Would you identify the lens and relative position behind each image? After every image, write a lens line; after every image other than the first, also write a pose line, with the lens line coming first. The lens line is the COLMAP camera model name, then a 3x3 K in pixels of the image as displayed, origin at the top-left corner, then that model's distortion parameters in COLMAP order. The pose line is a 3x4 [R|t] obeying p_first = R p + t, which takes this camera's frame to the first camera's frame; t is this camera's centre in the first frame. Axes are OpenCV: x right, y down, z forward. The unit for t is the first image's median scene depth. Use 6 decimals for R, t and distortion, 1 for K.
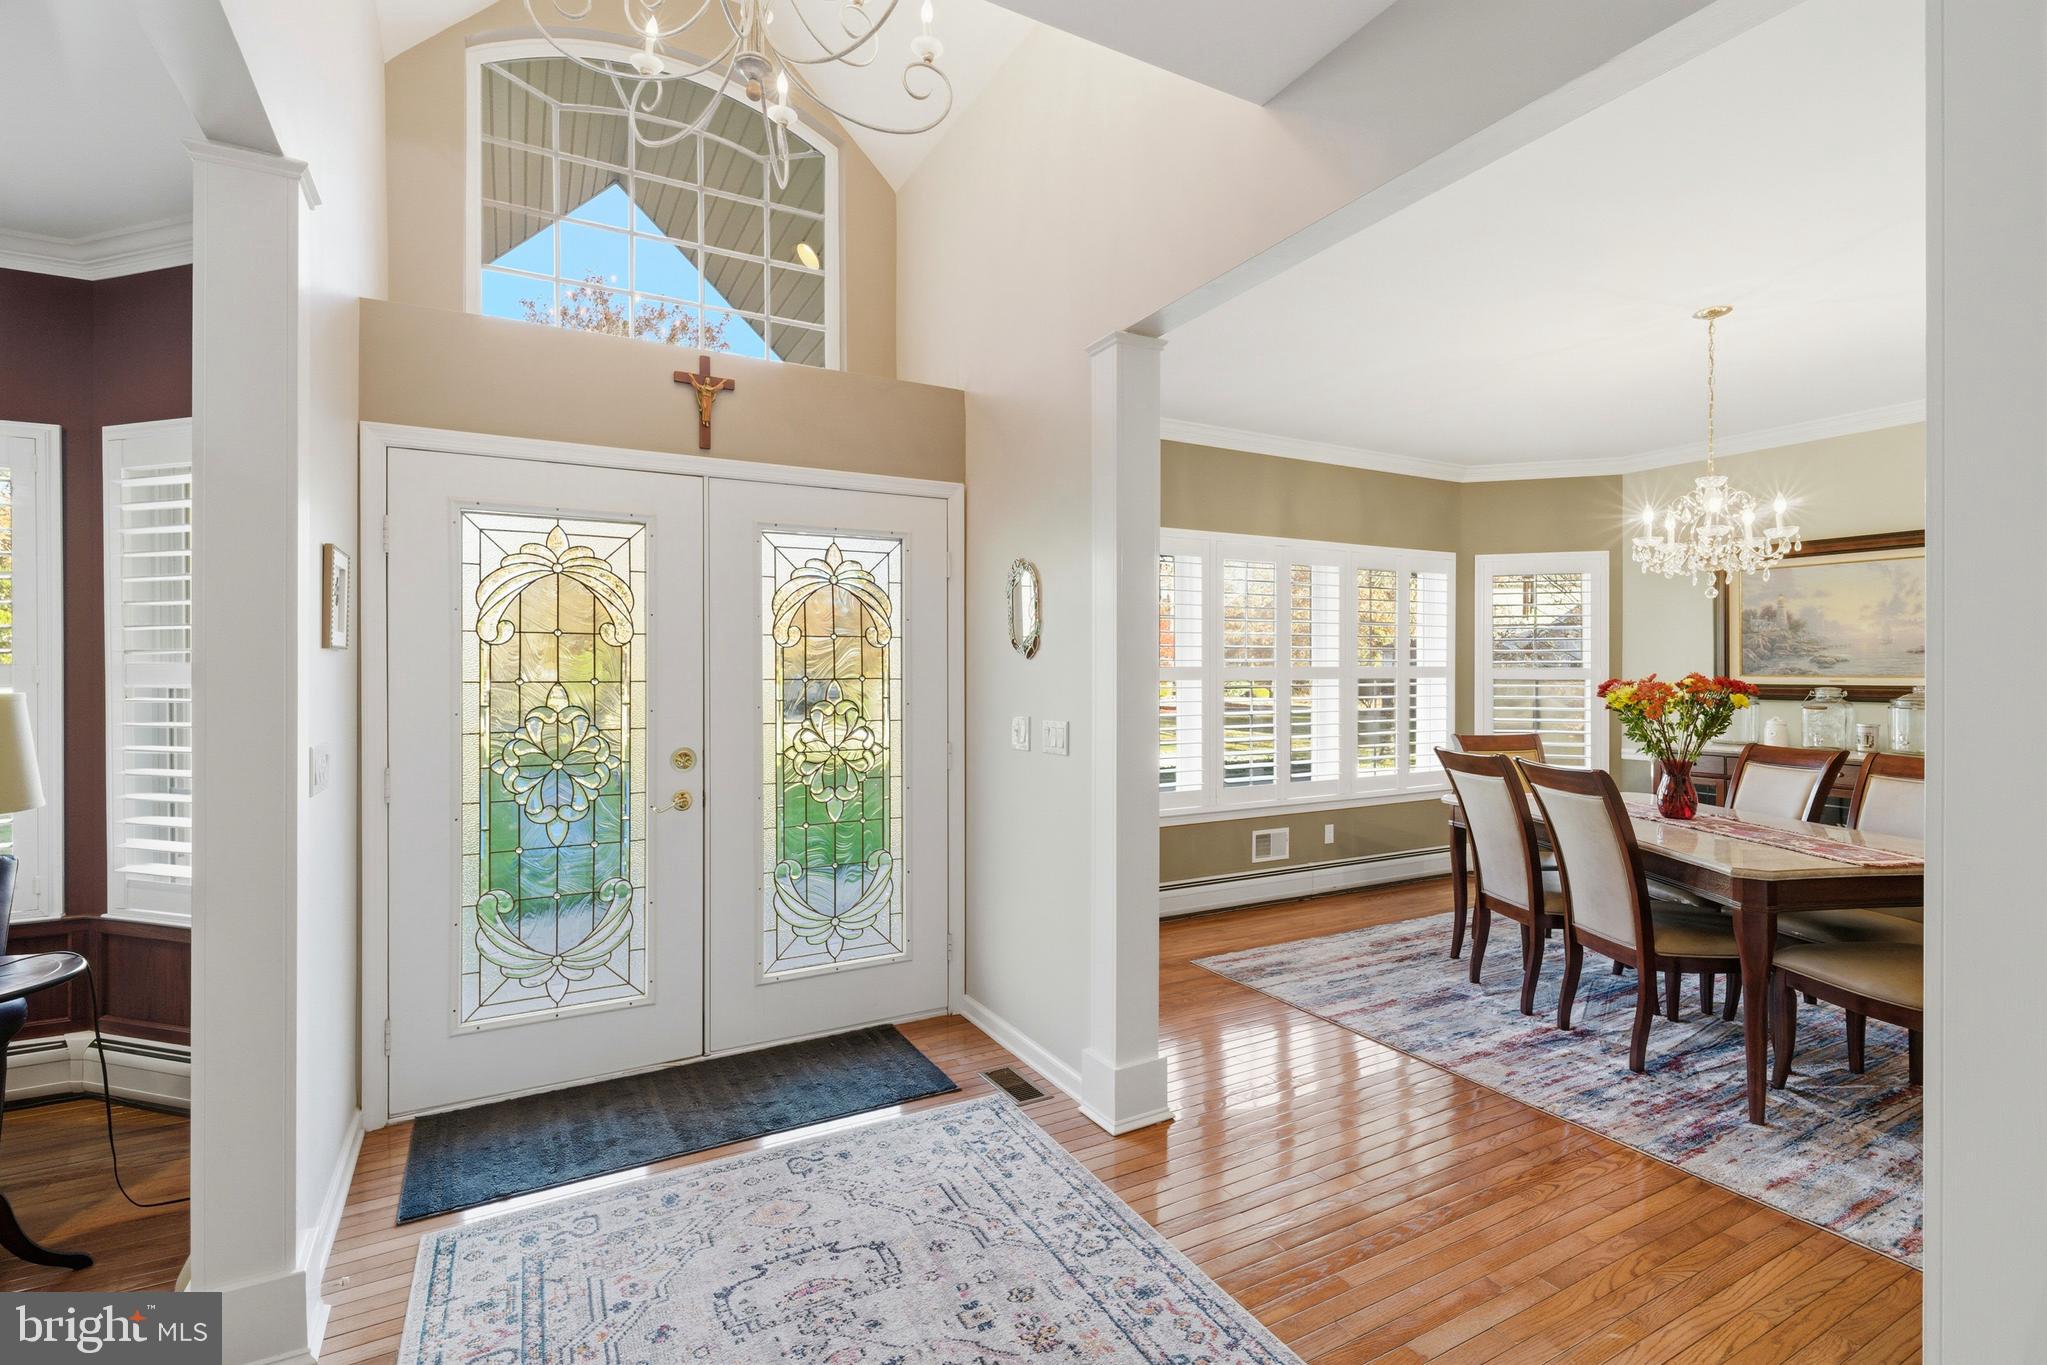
lens RADIAL K [[917.9, 0, 1013.8], [0, 917.9, 675.8], [0, 0, 1]] dist [0.004398, 0.000375]
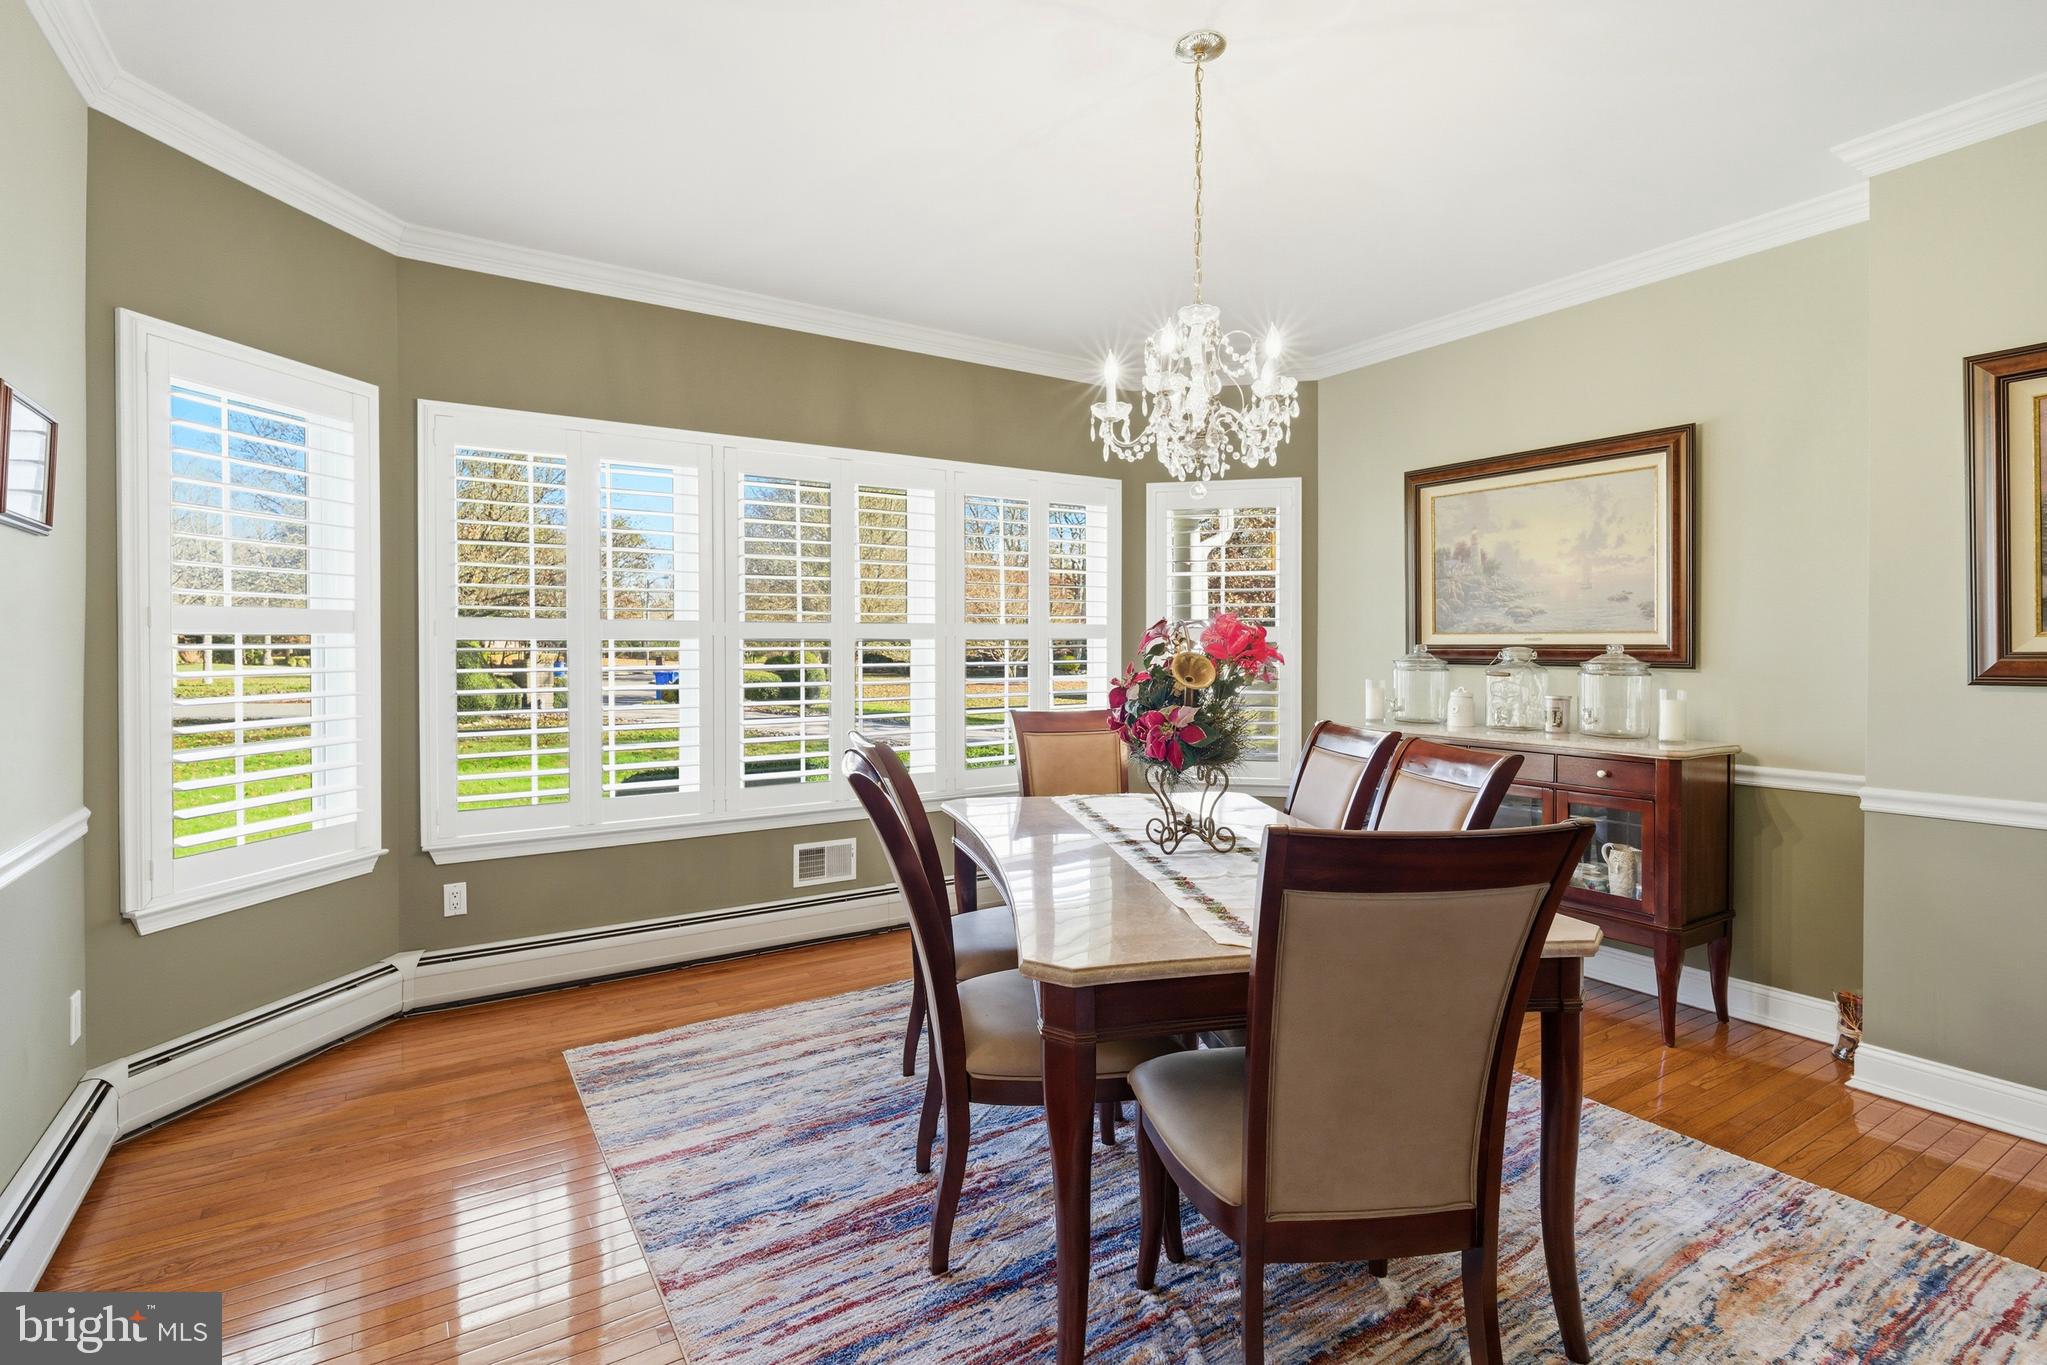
lens RADIAL K [[917.9, 0, 1038.0], [0, 917.9, 667.6], [0, 0, 1]] dist [0.004398, 0.000375]
pose [[0.998104, -0.004249, 0.061408, 0.441377], [0.002923, 0.999761, 0.021676, 0.011342], [-0.061485, -0.021456, 0.997877, 0.269971]]
